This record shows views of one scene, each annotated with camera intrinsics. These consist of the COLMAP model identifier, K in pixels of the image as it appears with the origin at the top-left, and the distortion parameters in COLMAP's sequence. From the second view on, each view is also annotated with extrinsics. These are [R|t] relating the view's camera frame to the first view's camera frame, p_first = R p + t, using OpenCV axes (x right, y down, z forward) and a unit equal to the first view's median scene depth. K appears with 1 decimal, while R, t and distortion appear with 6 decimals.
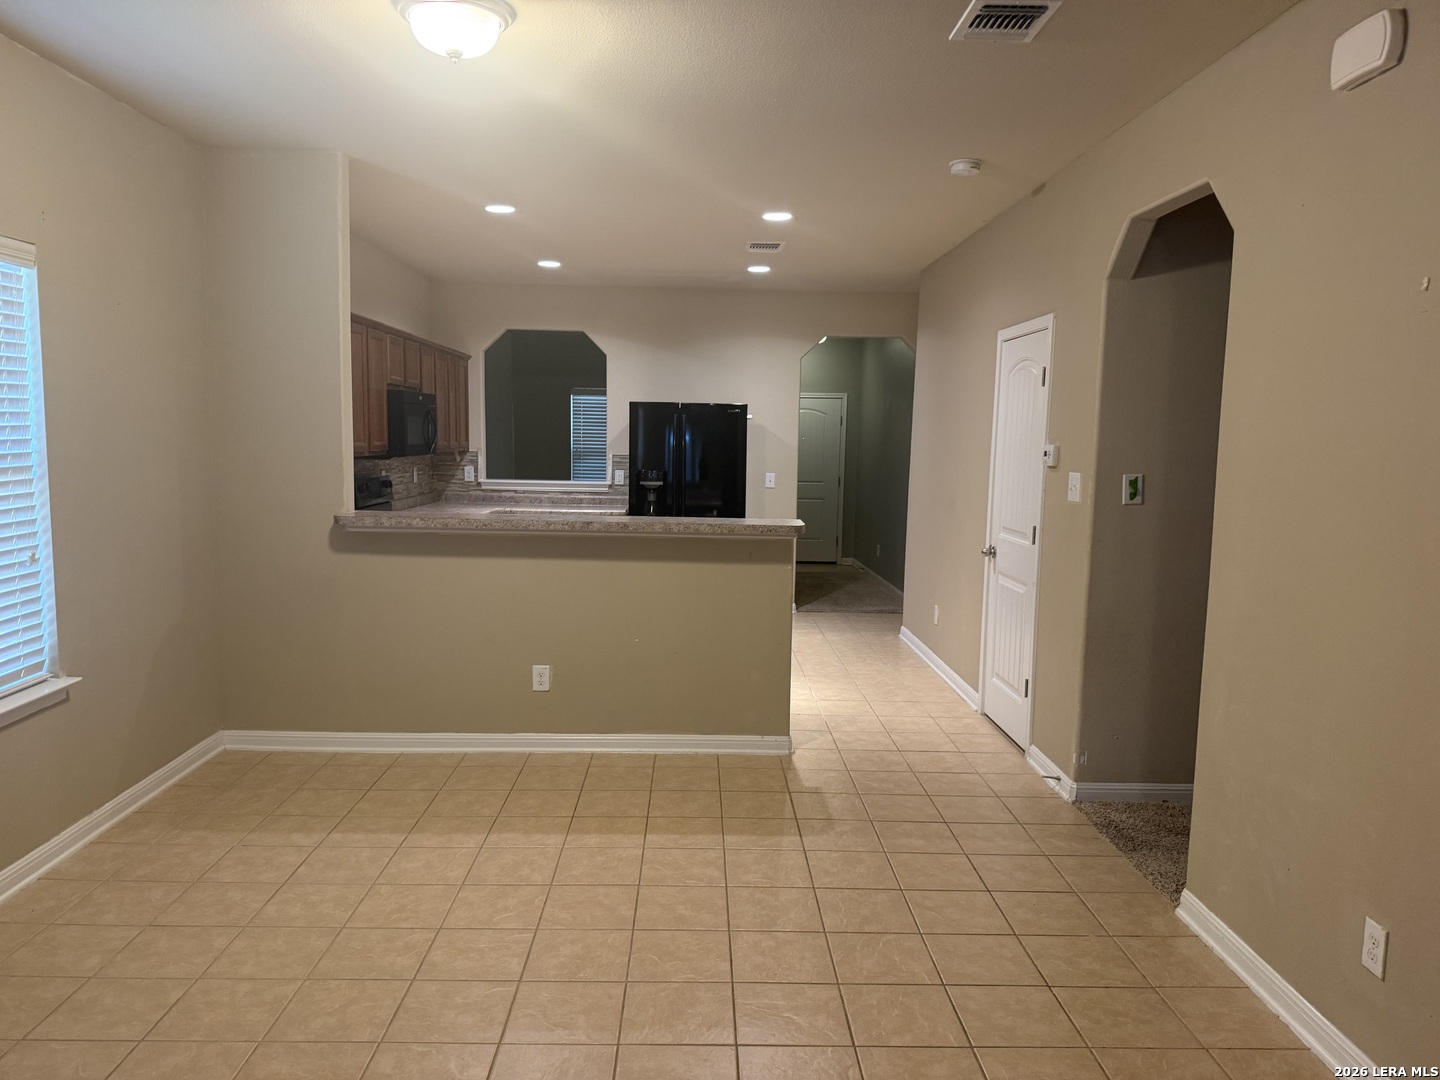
lens RADIAL K [[1007.7, 0, 707.1], [0, 1007.7, 536.5], [0, 0, 1]] dist [0.056924, -0.066658]
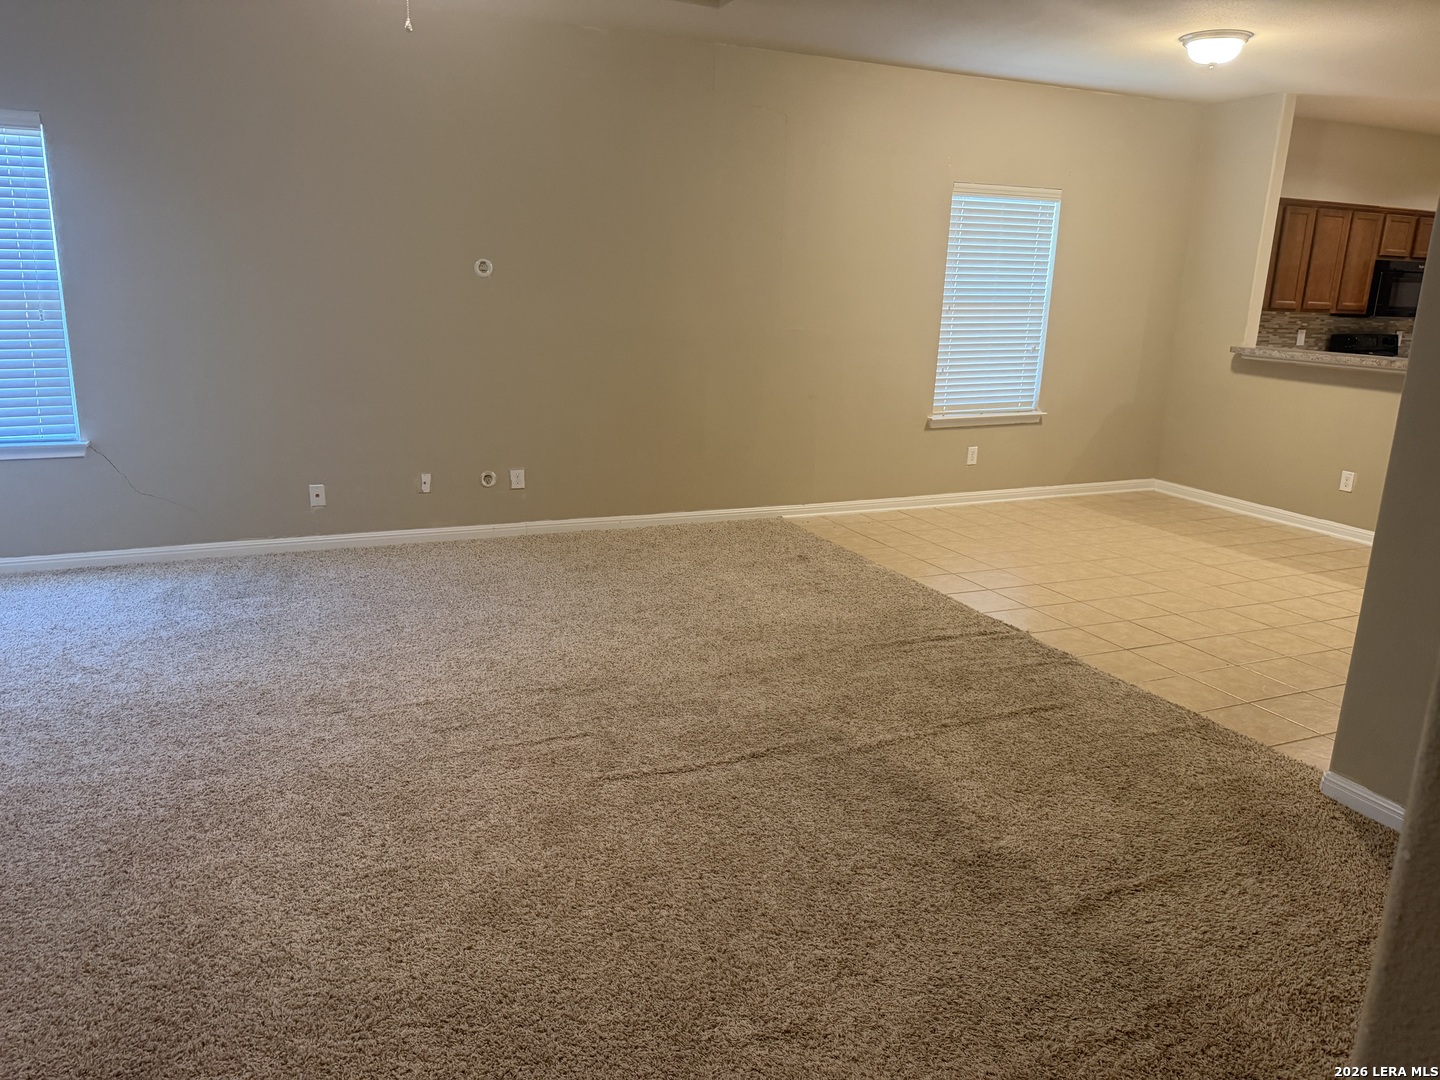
lens RADIAL K [[1007.7, 0, 718.6], [0, 1007.7, 554.2], [0, 0, 1]] dist [0.056924, -0.066658]
pose [[0.386976, 0.239222, -0.890518, 0.804658], [-0.123187, 0.970516, 0.207181, 0.062935], [0.913824, 0.029526, 0.405036, -0.323819]]
